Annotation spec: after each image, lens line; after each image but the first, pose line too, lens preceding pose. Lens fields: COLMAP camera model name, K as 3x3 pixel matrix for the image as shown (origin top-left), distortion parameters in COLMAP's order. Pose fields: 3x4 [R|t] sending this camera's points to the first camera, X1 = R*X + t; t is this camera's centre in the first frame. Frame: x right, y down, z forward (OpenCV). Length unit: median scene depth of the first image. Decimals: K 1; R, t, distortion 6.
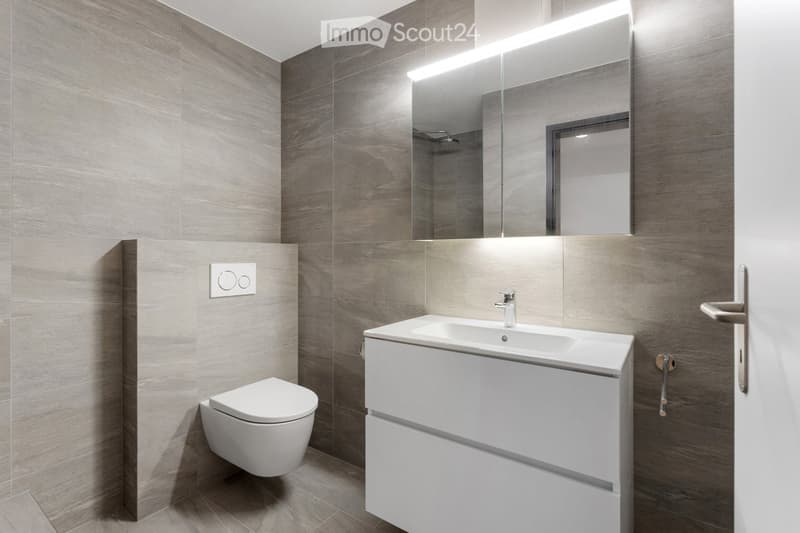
lens RADIAL K [[385.5, 0, 386.1], [0, 385.5, 254.6], [0, 0, 1]] dist [-0.001958, -0.000248]
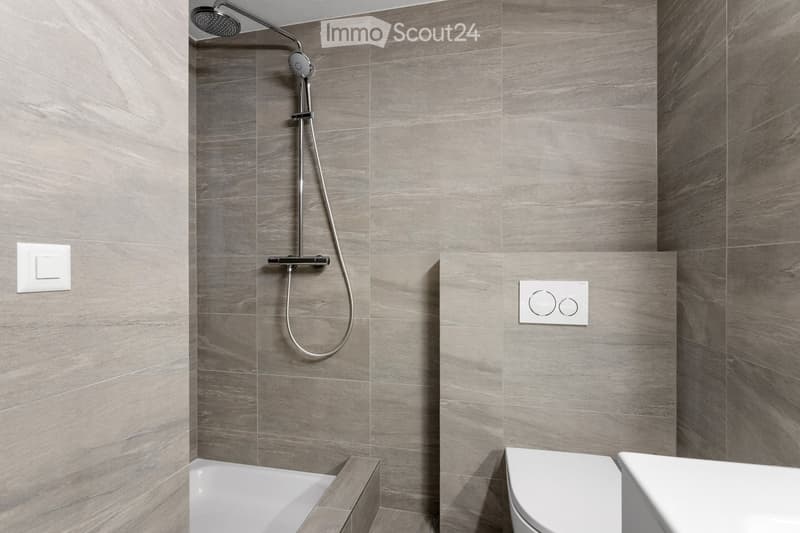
lens RADIAL K [[385.5, 0, 402.7], [0, 385.5, 266.9], [0, 0, 1]] dist [-0.001958, -0.000248]
pose [[0.386224, 0.001211, -0.922404, 0.178195], [0.001181, 0.999998, 0.001807, -0.005914], [0.922404, -0.001788, 0.386222, 0.434817]]
